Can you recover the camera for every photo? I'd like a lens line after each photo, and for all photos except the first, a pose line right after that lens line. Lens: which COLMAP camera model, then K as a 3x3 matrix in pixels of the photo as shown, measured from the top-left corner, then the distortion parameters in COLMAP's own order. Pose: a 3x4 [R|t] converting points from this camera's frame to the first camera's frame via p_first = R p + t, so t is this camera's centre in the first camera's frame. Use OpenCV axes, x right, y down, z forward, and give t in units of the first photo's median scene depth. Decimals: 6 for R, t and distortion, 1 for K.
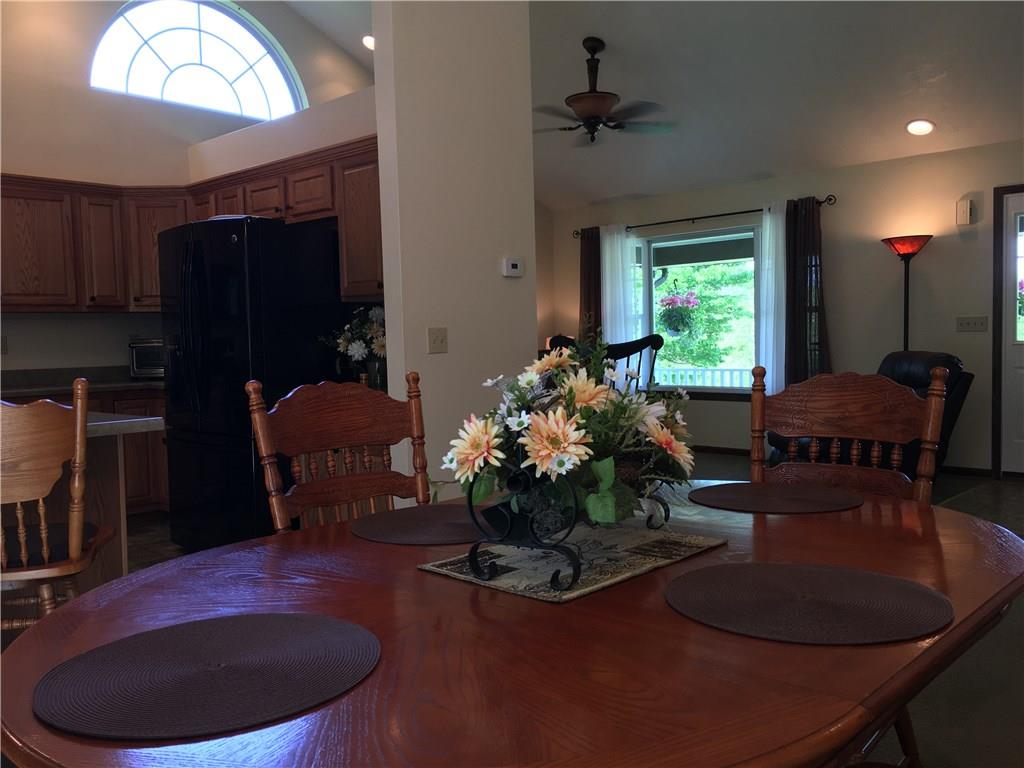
lens RADIAL K [[851.9, 0, 506.1], [0, 851.9, 382.4], [0, 0, 1]] dist [0.068152, -0.084708]
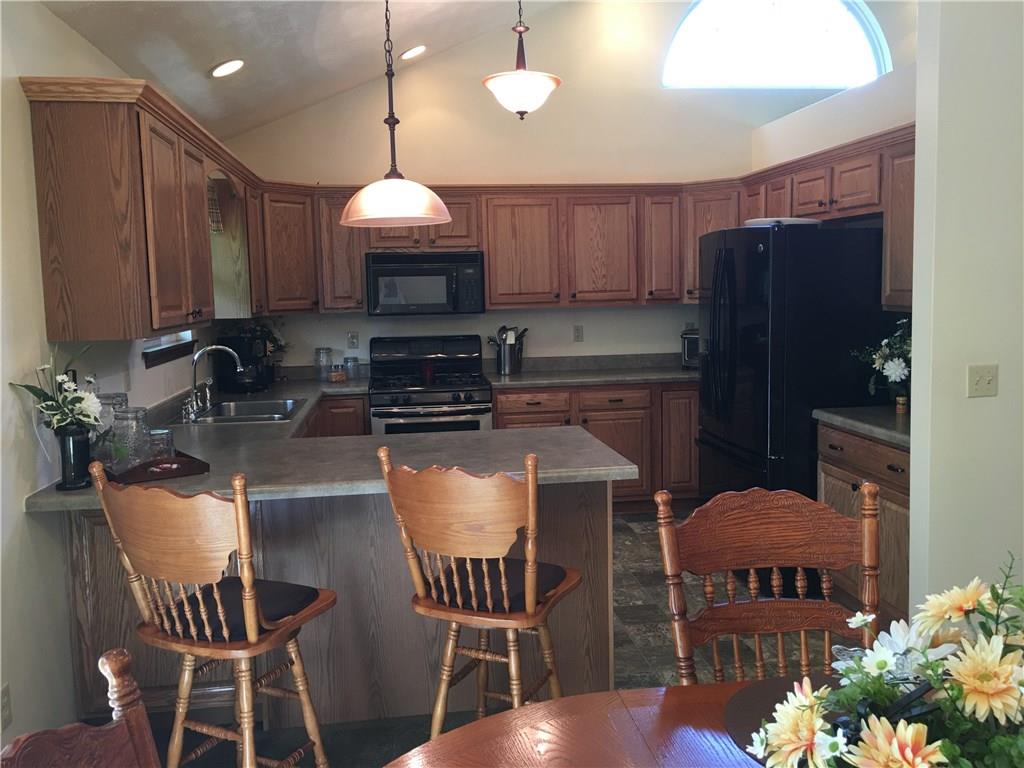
lens RADIAL K [[851.9, 0, 512.2], [0, 851.9, 379.4], [0, 0, 1]] dist [0.068152, -0.084708]
pose [[0.782539, 0.068293, -0.618845, 0.060777], [-0.028327, 0.996842, 0.074186, -0.079659], [0.621957, -0.040523, 0.782002, 0.075070]]
